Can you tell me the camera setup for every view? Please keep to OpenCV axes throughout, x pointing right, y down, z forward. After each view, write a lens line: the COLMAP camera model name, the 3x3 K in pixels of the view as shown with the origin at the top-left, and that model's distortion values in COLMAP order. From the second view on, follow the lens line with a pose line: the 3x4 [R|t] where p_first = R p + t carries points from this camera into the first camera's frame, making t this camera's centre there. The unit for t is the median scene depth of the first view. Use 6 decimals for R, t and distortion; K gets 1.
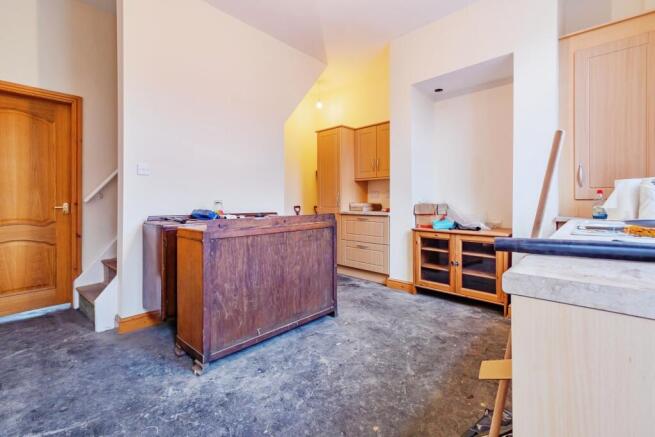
lens RADIAL K [[306.9, 0, 325.7], [0, 306.9, 202.3], [0, 0, 1]] dist [-0.000287, -0.000045]
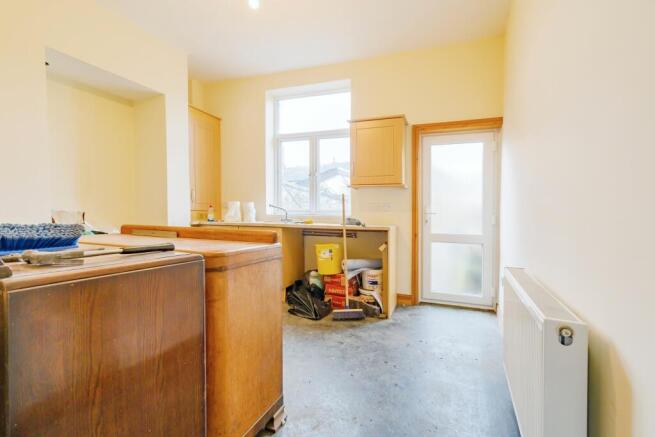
lens RADIAL K [[291.8, 0, 342.5], [0, 291.8, 218.7], [0, 0, 1]] dist [0.002674, 0.000291]
pose [[-0.394691, -0.010856, 0.918750, -0.741684], [-0.011333, 0.999912, 0.006946, 0.012160], [-0.918744, -0.007671, -0.394779, 0.727147]]
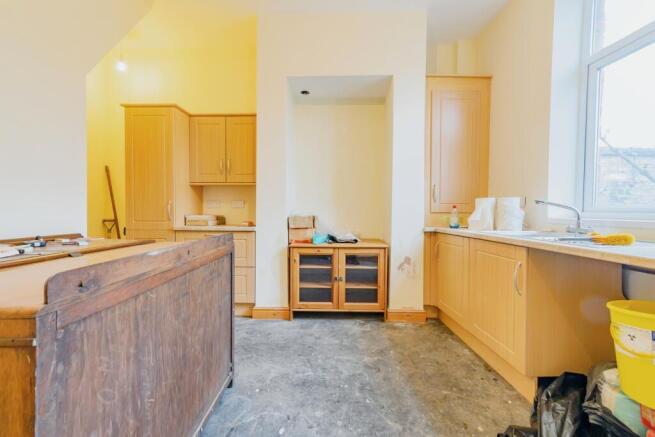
lens RADIAL K [[299.3, 0, 333.0], [0, 299.3, 218.1], [0, 0, 1]] dist [0.001300, 0.000250]
pose [[0.712758, -0.008803, 0.701355, -0.247316], [-0.004018, 0.999854, 0.016632, -0.005161], [-0.701399, -0.014673, 0.712618, 0.355147]]
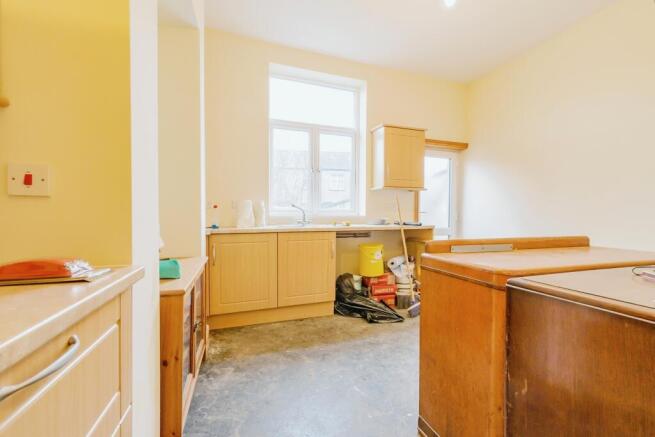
lens RADIAL K [[290.5, 0, 338.2], [0, 290.5, 213.0], [0, 0, 1]] dist [0.000641, 0.000044]
pose [[-0.900333, -0.004024, 0.435184, -0.051046], [-0.000501, 0.999966, 0.008209, -0.014576], [-0.435202, 0.007173, -0.900304, 1.389822]]
